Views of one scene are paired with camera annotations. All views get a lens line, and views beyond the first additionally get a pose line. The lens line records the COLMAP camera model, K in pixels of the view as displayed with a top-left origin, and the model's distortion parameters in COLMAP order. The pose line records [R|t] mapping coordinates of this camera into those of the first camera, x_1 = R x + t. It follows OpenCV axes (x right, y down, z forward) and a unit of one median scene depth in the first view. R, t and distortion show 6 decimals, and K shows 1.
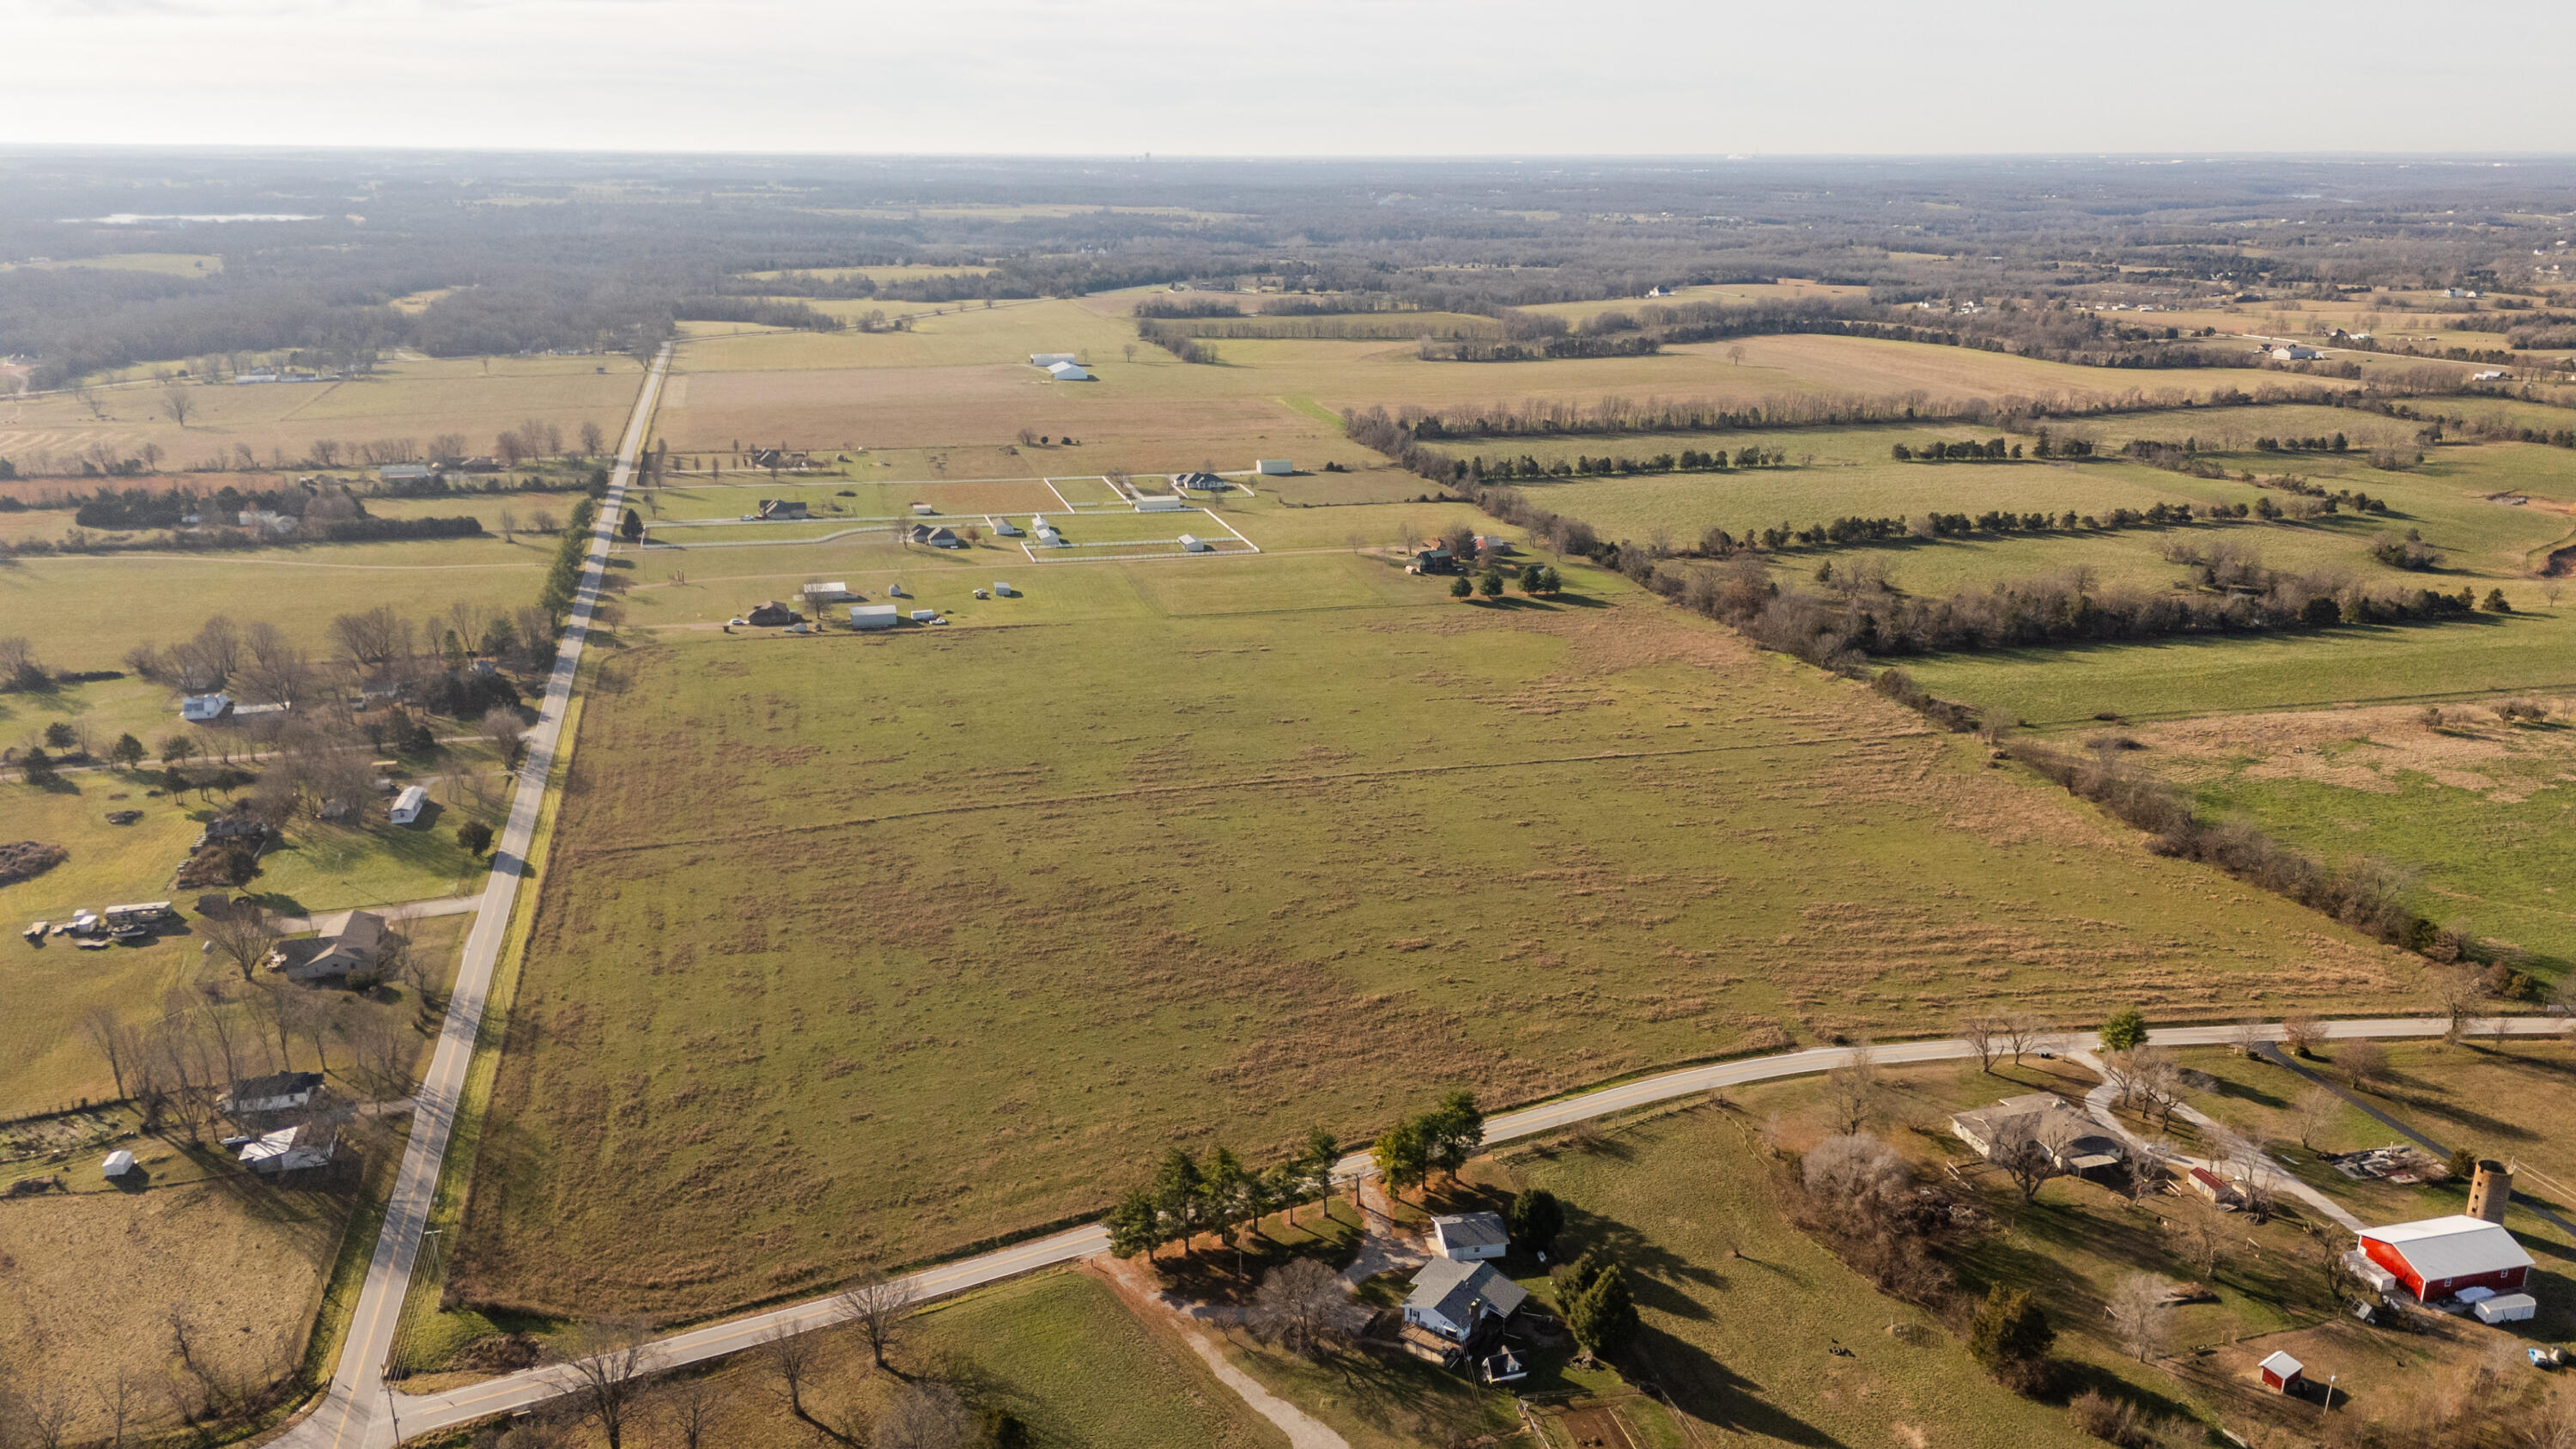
lens RADIAL K [[1917.8, 0, 1288.0], [0, 1917.8, 724.5], [0, 0, 1]] dist [0.096829, -0.078057]
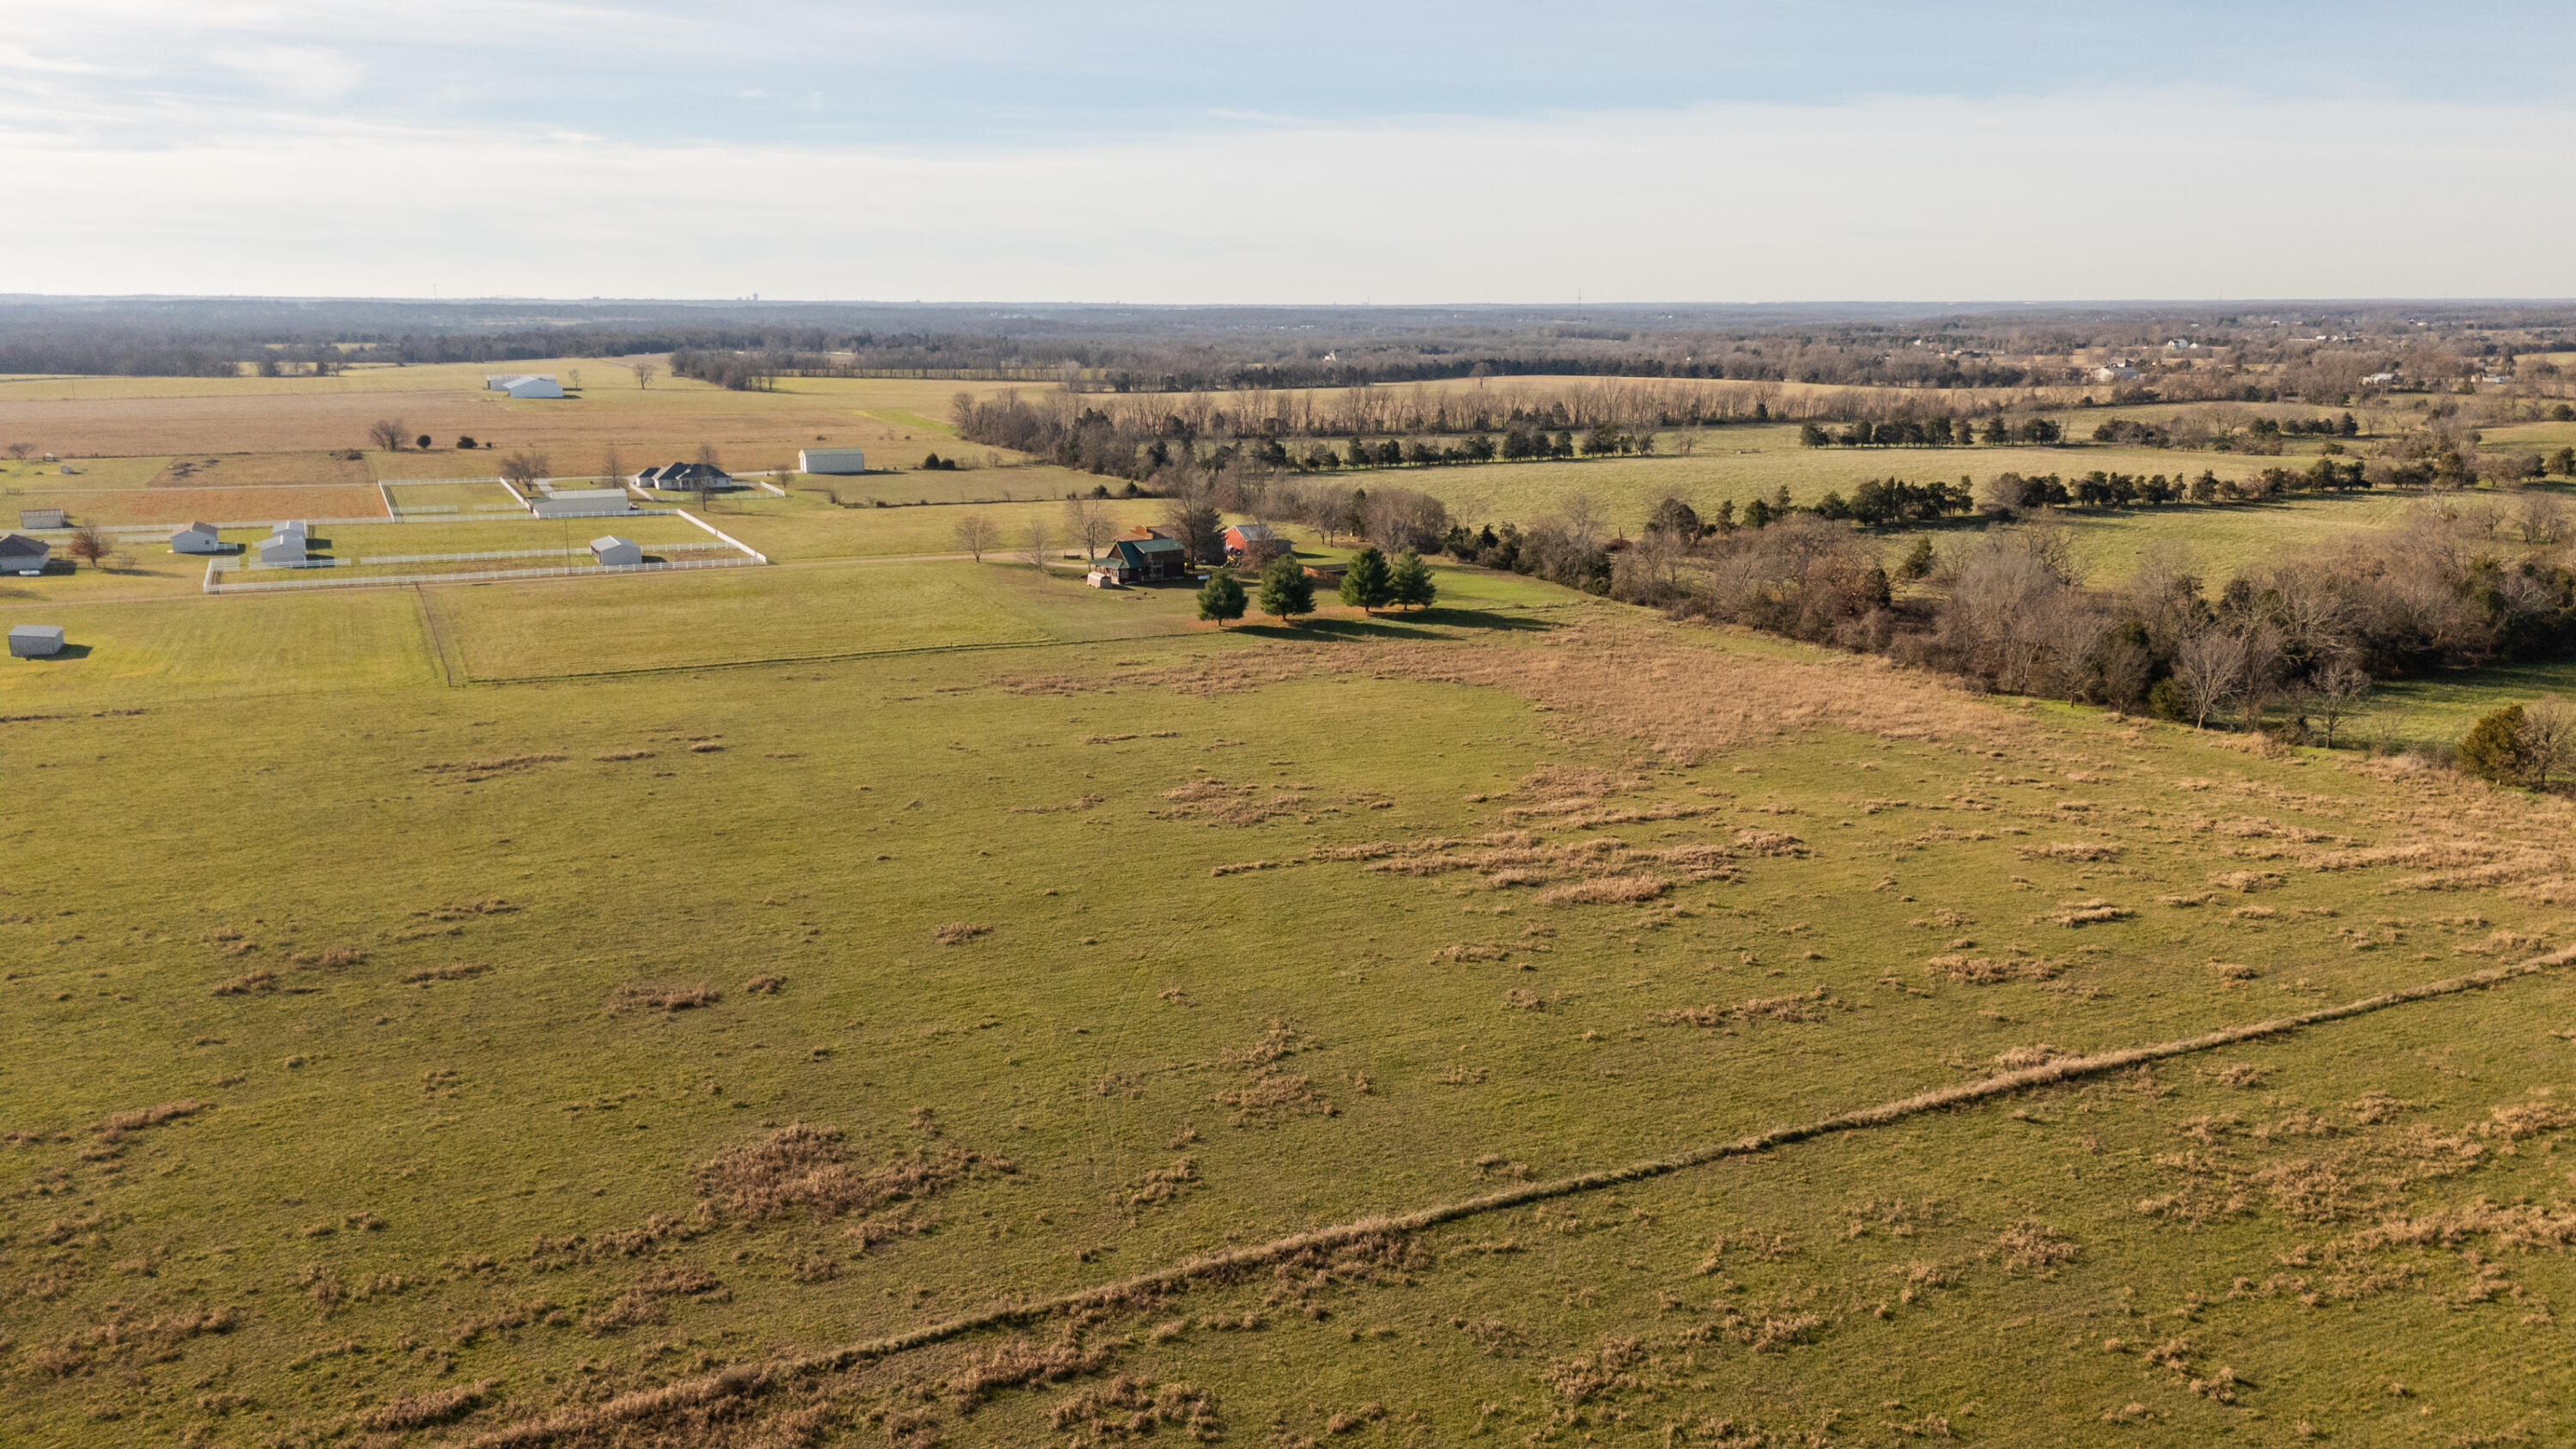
lens RADIAL K [[1917.8, 0, 1288.0], [0, 1917.8, 724.5], [0, 0, 1]] dist [0.096829, -0.078057]
pose [[0.982024, -0.046467, 0.182948, 0.027516], [0.059954, 0.995821, -0.068888, -0.013770], [-0.178983, 0.078618, 0.980706, 0.656746]]
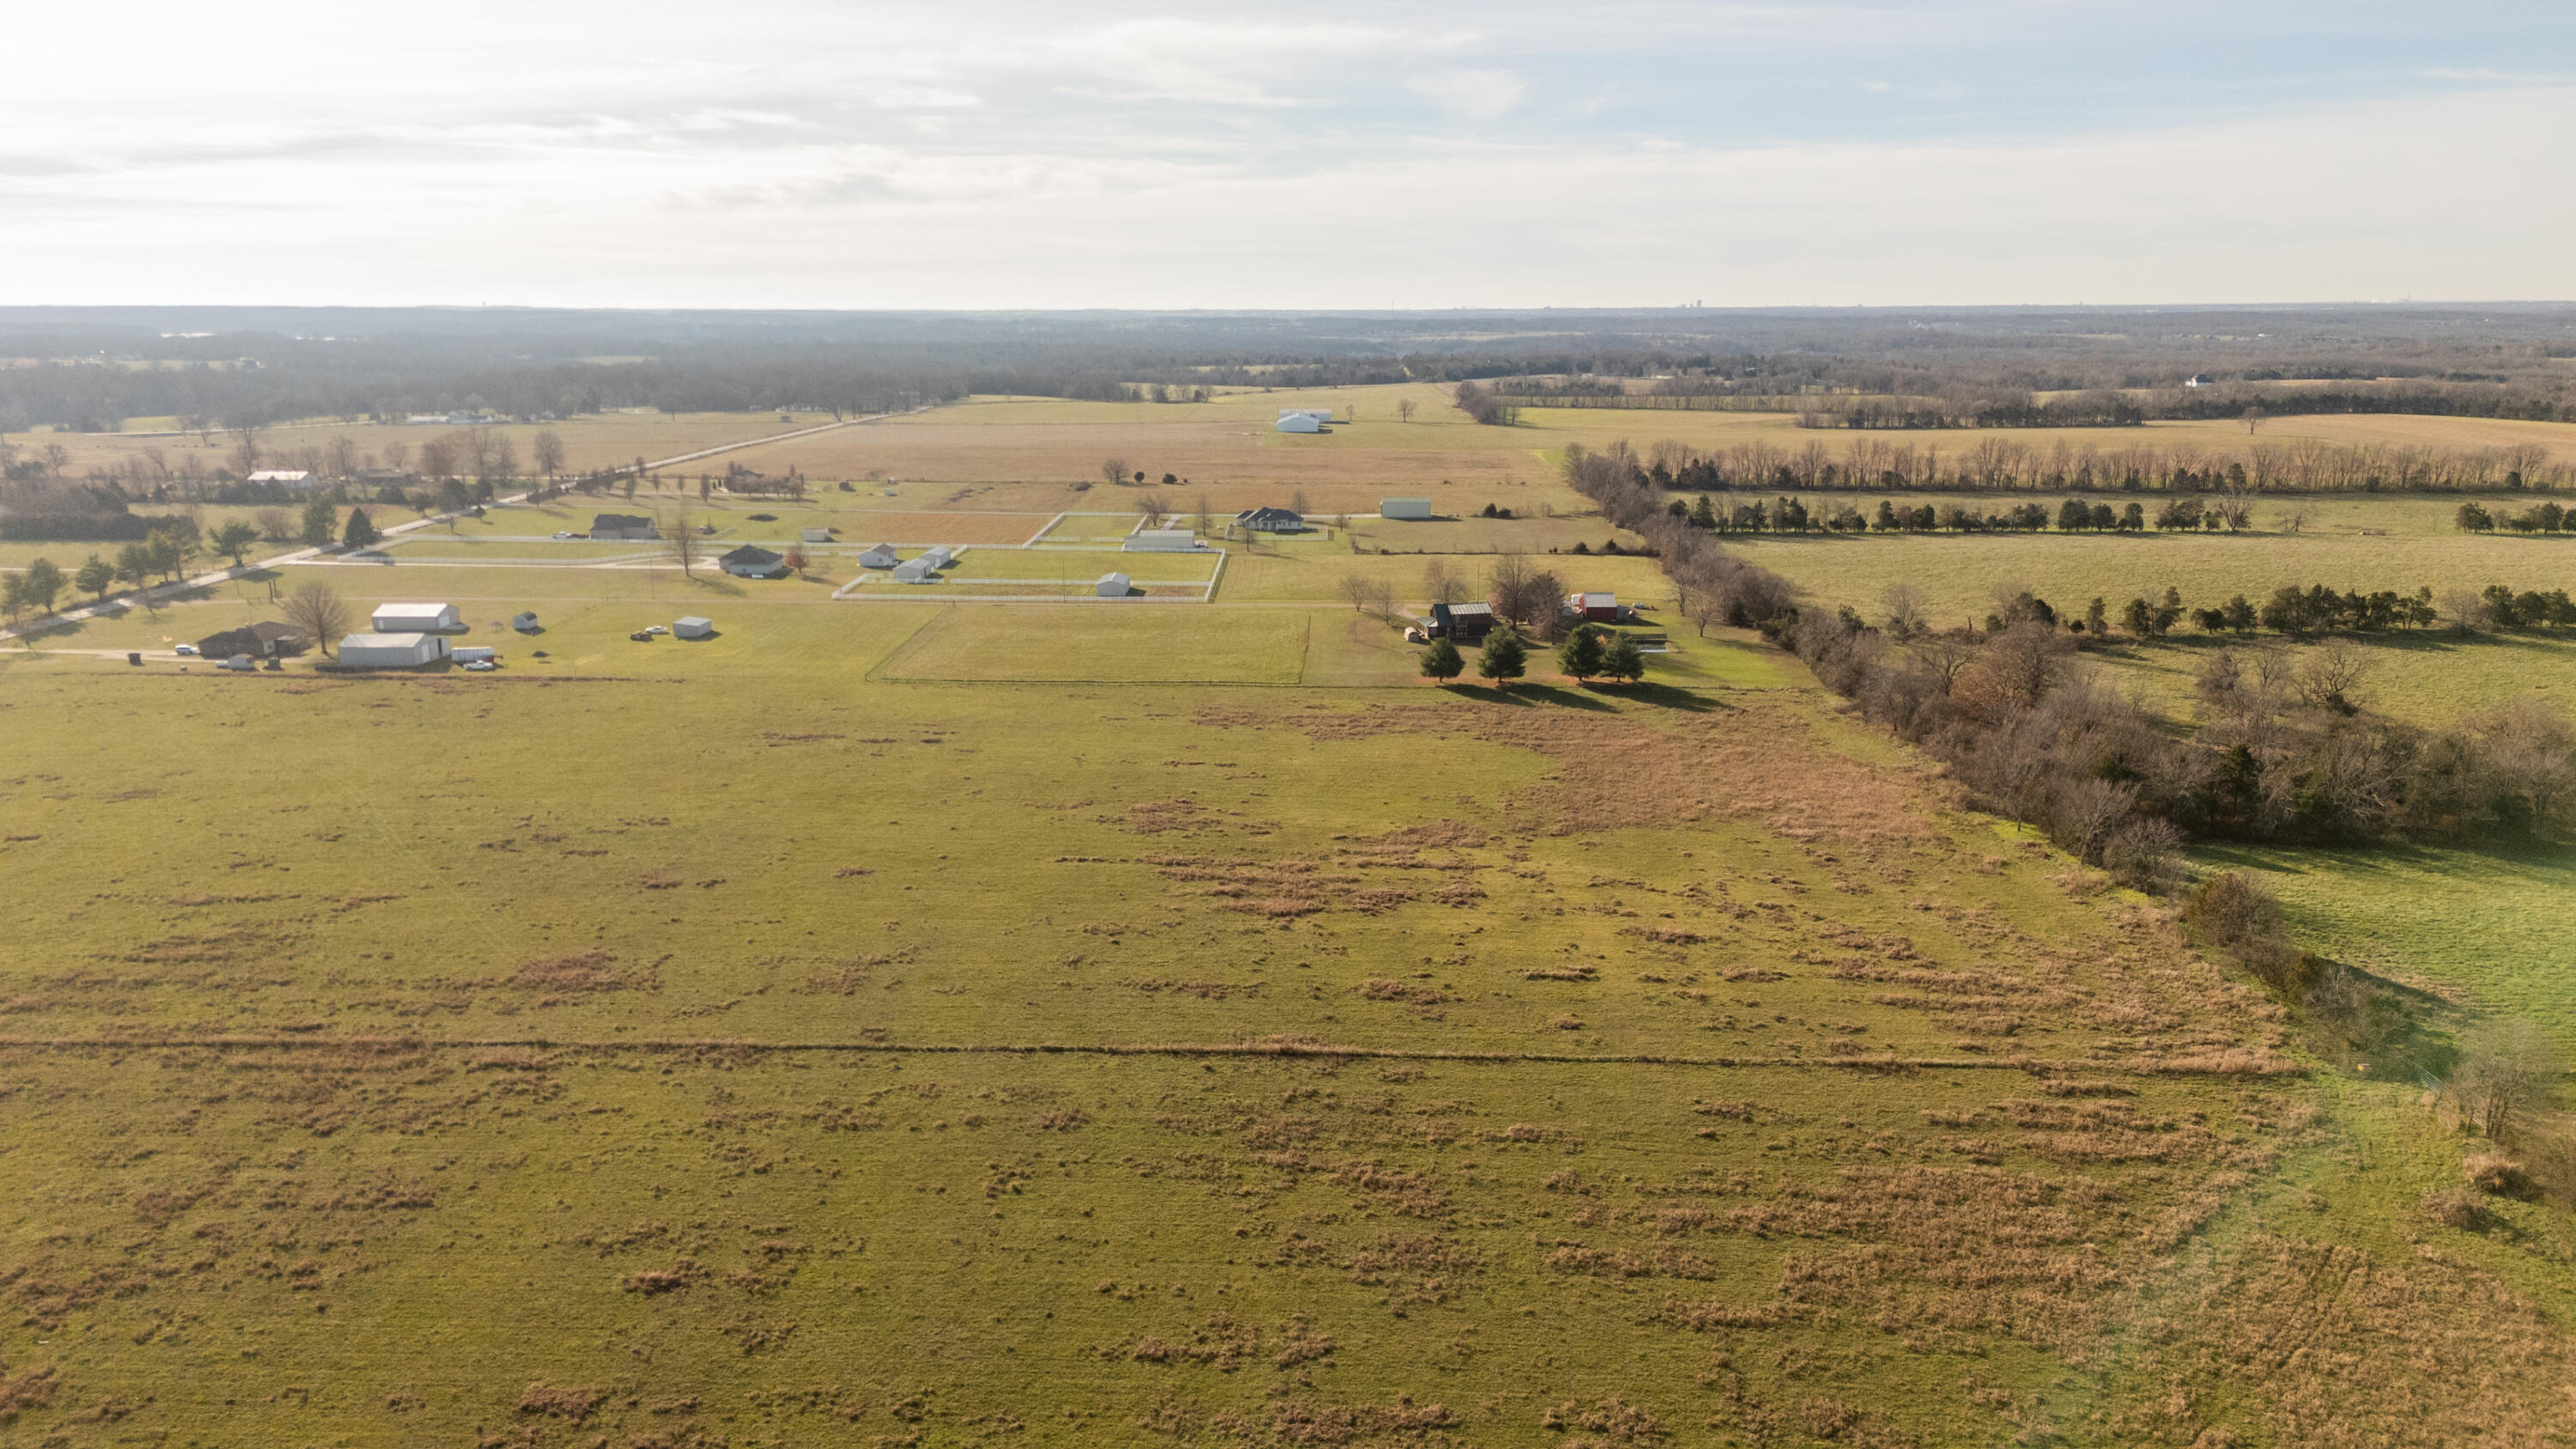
lens RADIAL K [[1902.6, 0, 1261.0], [0, 1902.6, 723.5], [0, 0, 1]] dist [0.036458, -0.002245]
pose [[0.955111, 0.055491, -0.291004, 0.226308], [-0.077158, 0.994994, -0.063507, -0.018642], [0.286023, 0.083110, 0.954612, 0.551985]]
